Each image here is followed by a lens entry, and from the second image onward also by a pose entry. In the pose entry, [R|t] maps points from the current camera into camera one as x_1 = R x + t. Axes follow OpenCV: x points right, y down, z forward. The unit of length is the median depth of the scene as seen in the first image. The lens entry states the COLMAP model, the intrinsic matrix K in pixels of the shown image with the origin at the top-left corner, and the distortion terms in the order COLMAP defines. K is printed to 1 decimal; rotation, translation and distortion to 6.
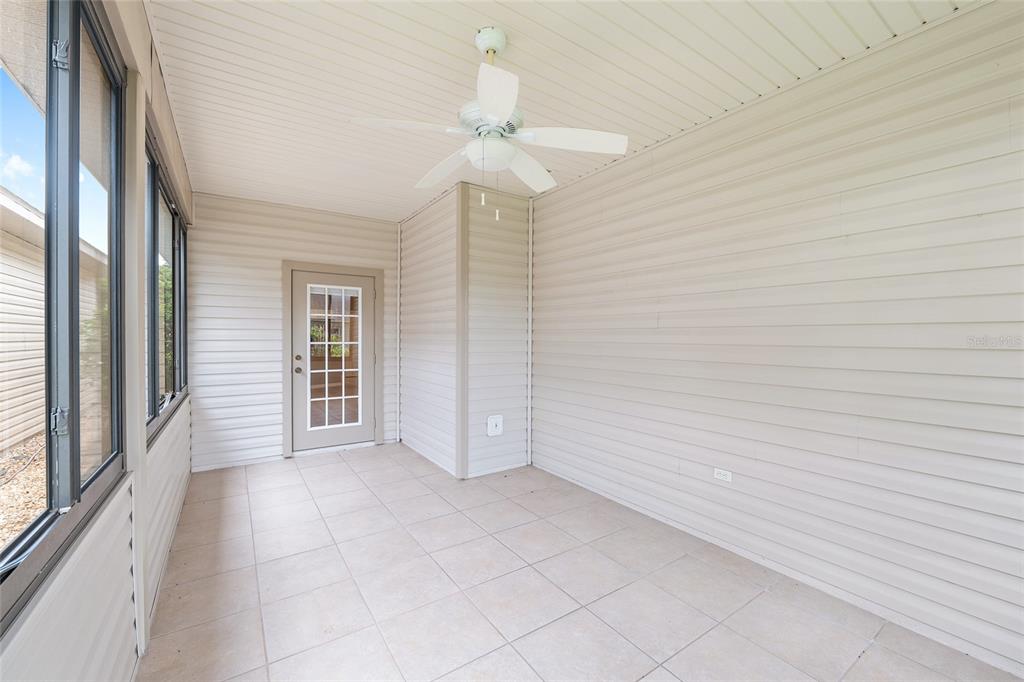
lens RADIAL K [[411.3, 0, 526.1], [0, 411.3, 344.8], [0, 0, 1]] dist [-0.012914, 0.000065]
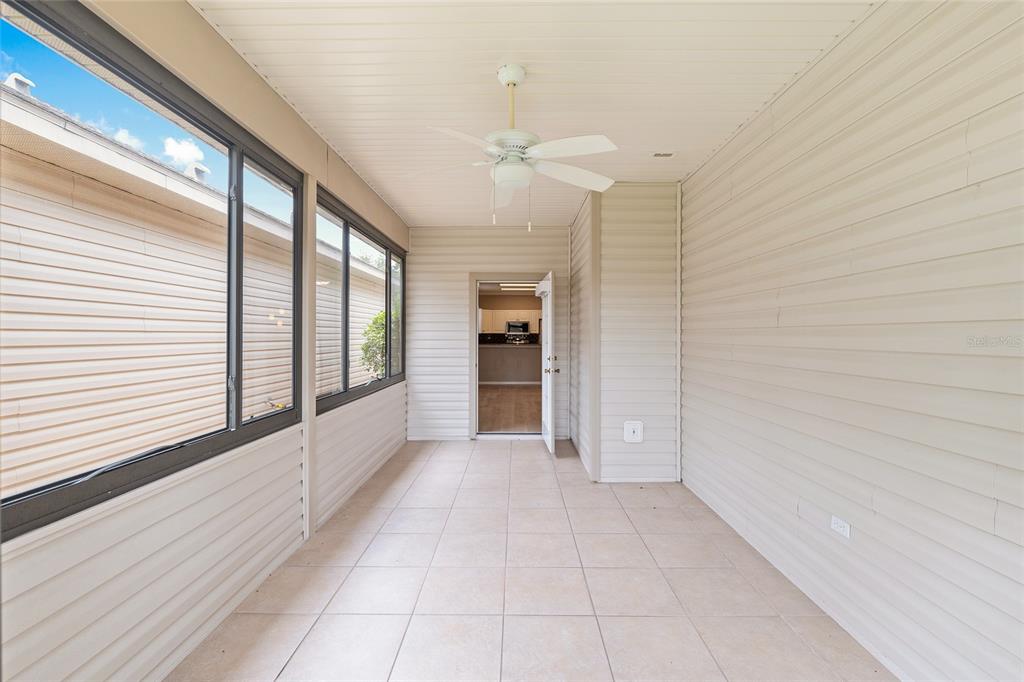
lens RADIAL K [[446.1, 0, 513.2], [0, 446.1, 337.6], [0, 0, 1]] dist [0.001285, -0.000157]
pose [[0.824068, 0.001553, -0.566489, 0.286765], [-0.010003, 0.999880, -0.011811, -0.003872], [0.566403, 0.015400, 0.823984, 0.001799]]
